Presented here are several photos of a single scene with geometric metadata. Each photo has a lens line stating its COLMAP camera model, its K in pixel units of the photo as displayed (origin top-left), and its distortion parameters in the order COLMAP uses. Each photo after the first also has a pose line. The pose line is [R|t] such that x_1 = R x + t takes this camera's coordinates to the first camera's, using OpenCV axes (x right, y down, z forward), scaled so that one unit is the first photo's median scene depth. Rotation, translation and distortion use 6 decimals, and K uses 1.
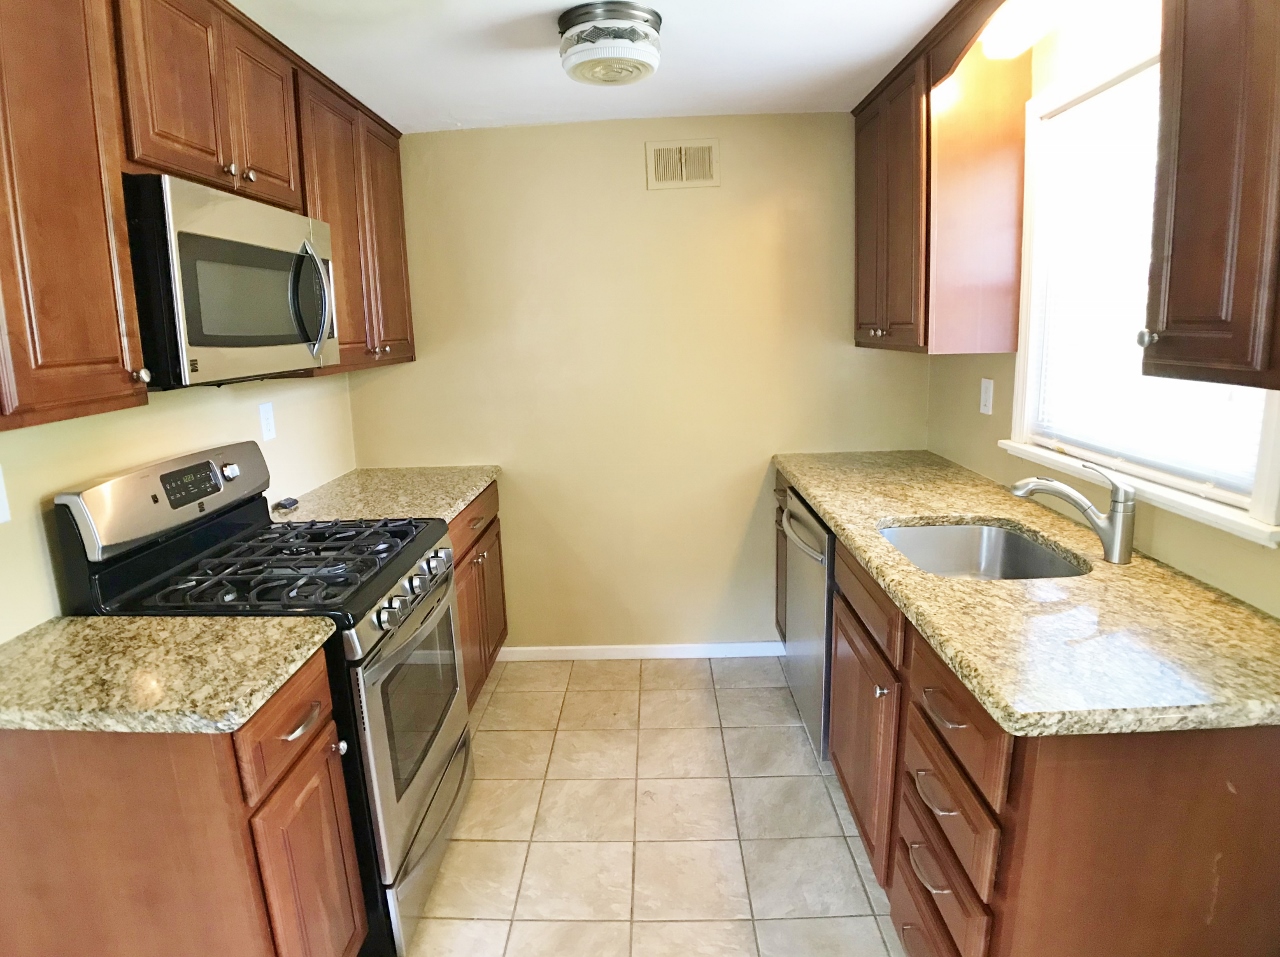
lens RADIAL K [[741.5, 0, 640.0], [0, 741.5, 478.5], [0, 0, 1]] dist [-0.100667, 0.024670]
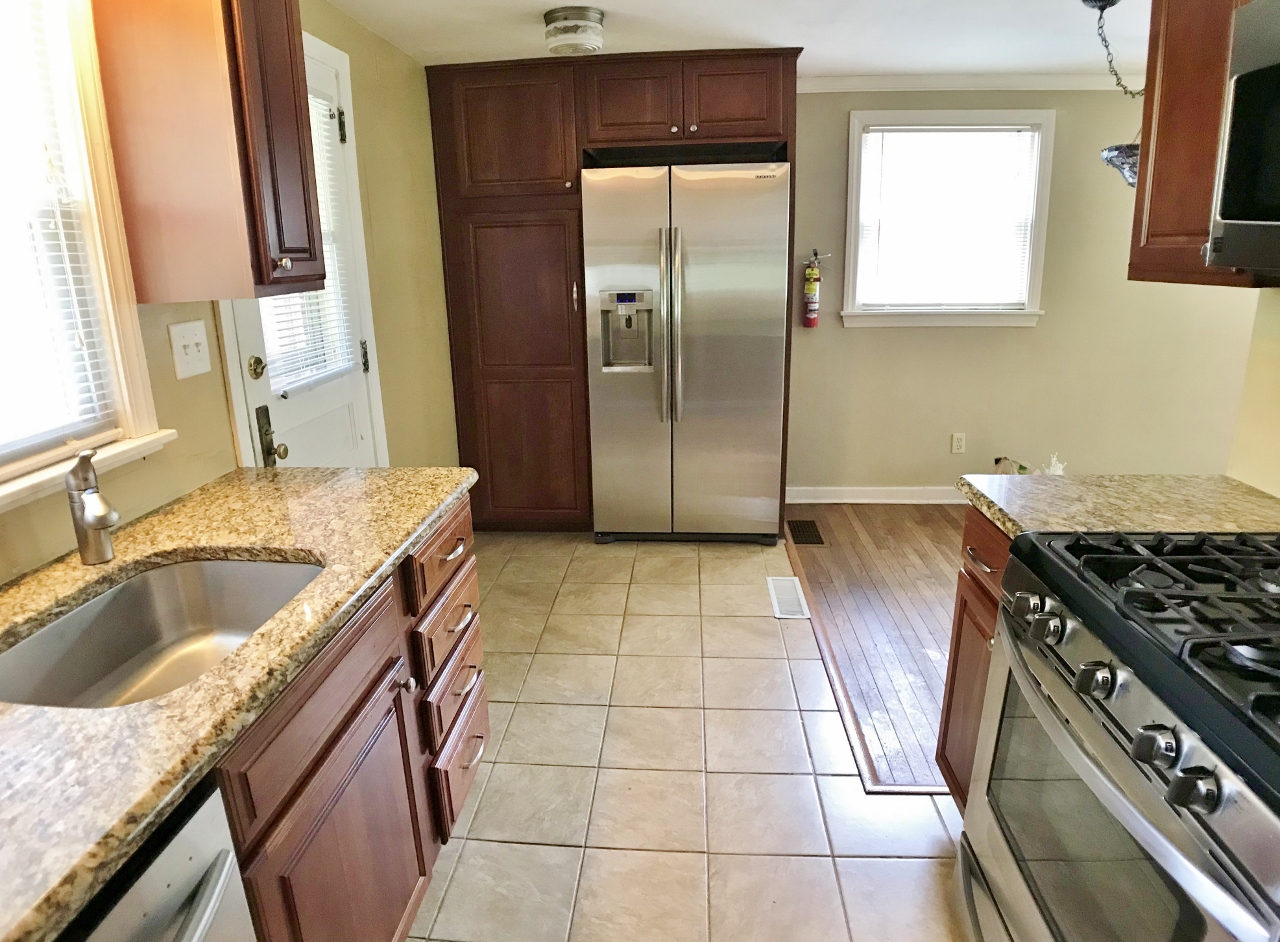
lens RADIAL K [[786.4, 0, 640.0], [0, 786.4, 471.0], [0, 0, 1]] dist [-0.003307, -0.001090]
pose [[-0.996545, 0.045450, 0.069514, -0.025390], [0.072722, 0.881796, 0.465991, -0.404299], [-0.040118, 0.469437, -0.882054, 1.980634]]
